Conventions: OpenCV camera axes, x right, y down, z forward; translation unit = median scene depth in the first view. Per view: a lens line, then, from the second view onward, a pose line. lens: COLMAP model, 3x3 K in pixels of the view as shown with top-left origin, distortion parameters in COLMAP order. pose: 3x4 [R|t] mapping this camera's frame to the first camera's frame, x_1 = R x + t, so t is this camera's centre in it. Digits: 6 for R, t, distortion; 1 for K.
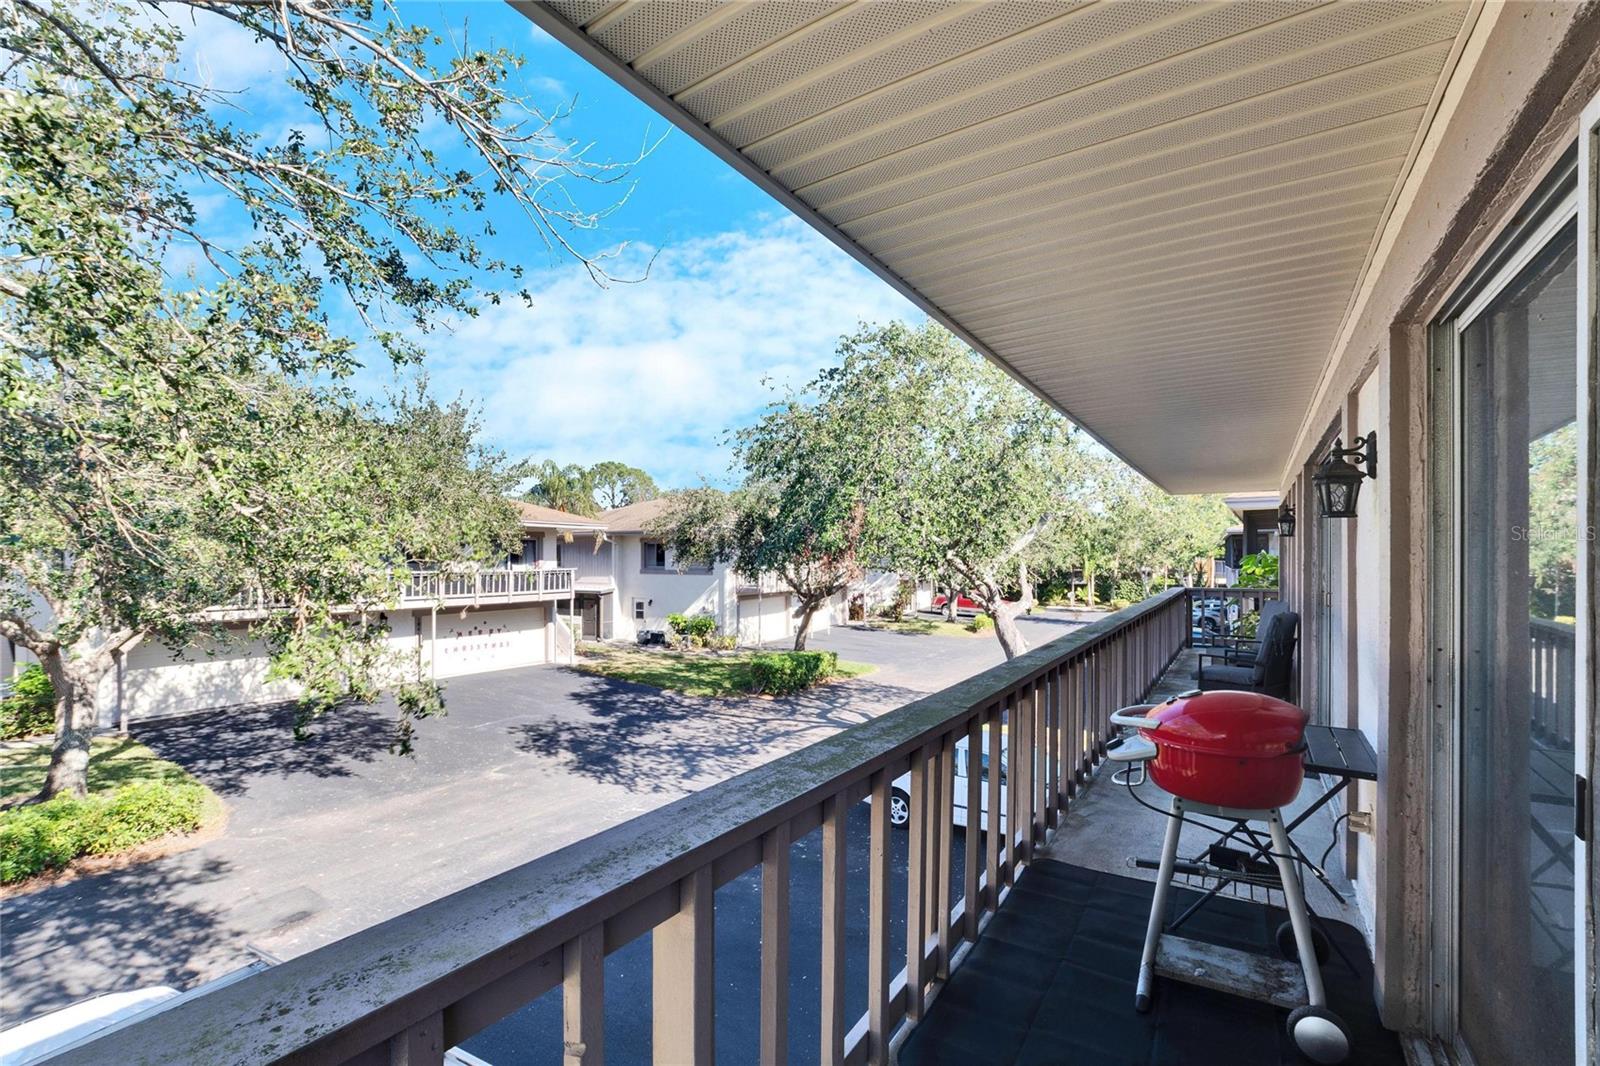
lens RADIAL K [[716.3, 0, 790.5], [0, 716.3, 550.0], [0, 0, 1]] dist [-0.006480, -0.000326]
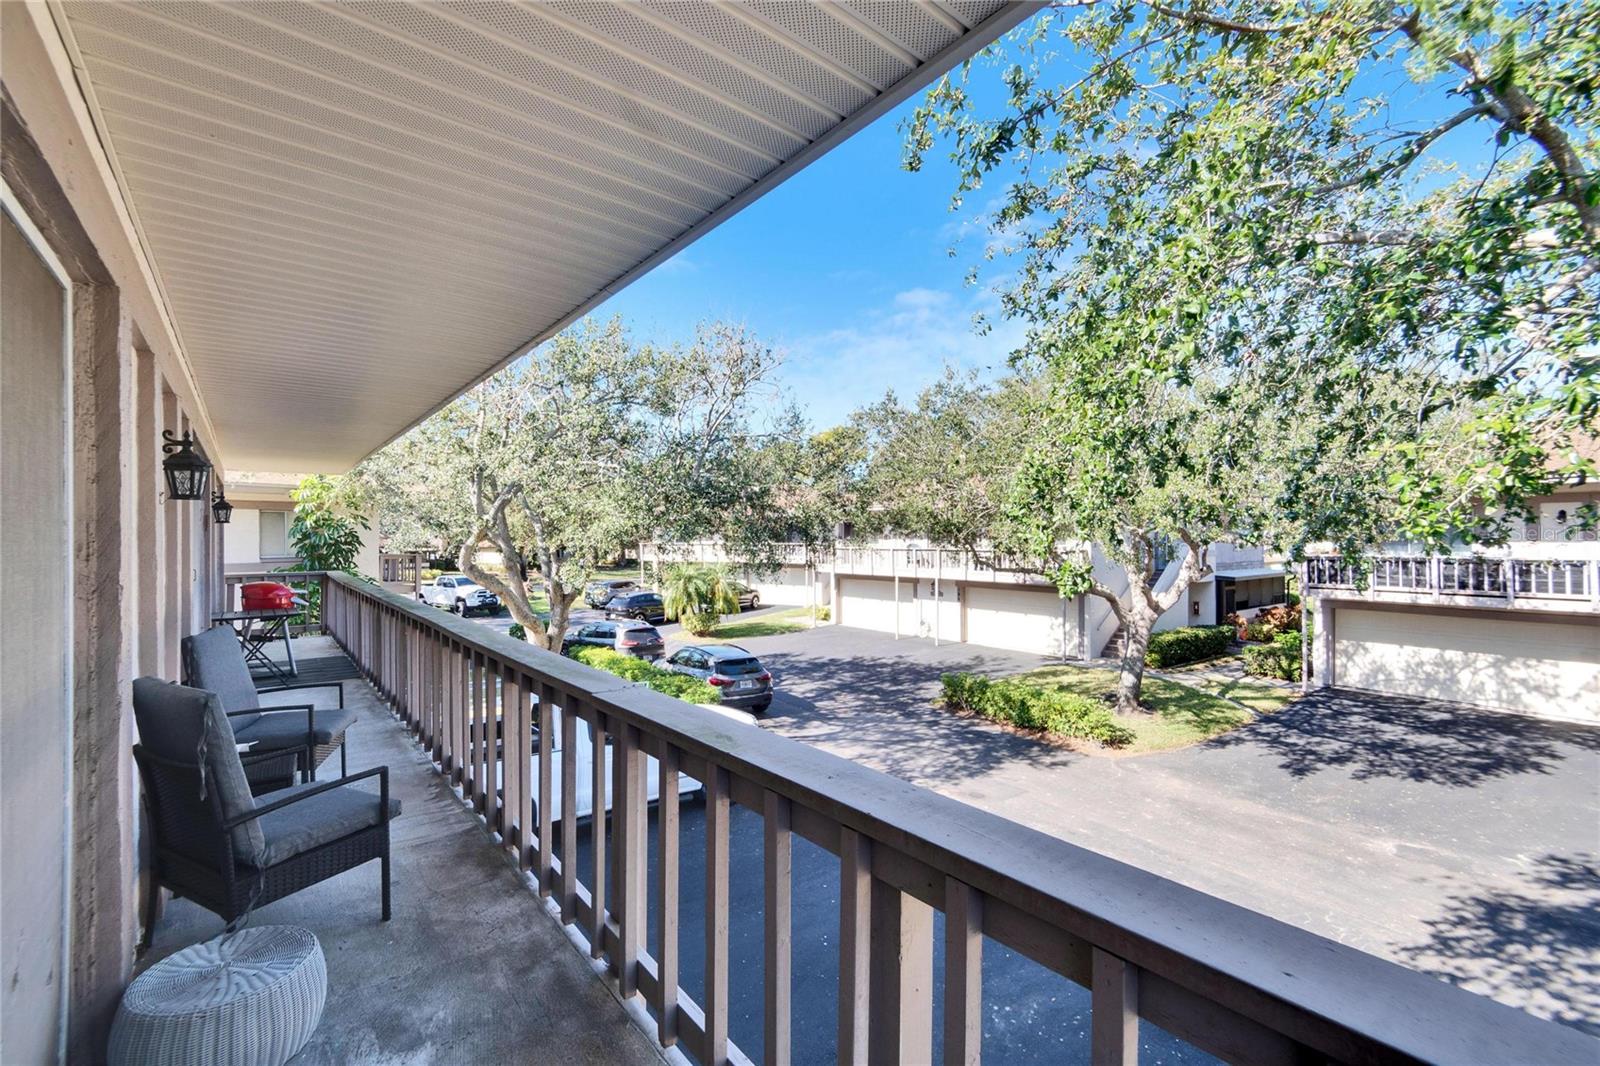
lens RADIAL K [[716.3, 0, 789.9], [0, 716.3, 532.4], [0, 0, 1]] dist [-0.006480, -0.000326]
pose [[-0.354724, -0.001570, -0.934970, 0.461580], [0.011272, 0.999919, -0.005956, 0.002816], [0.934903, -0.012652, -0.354677, 0.716123]]
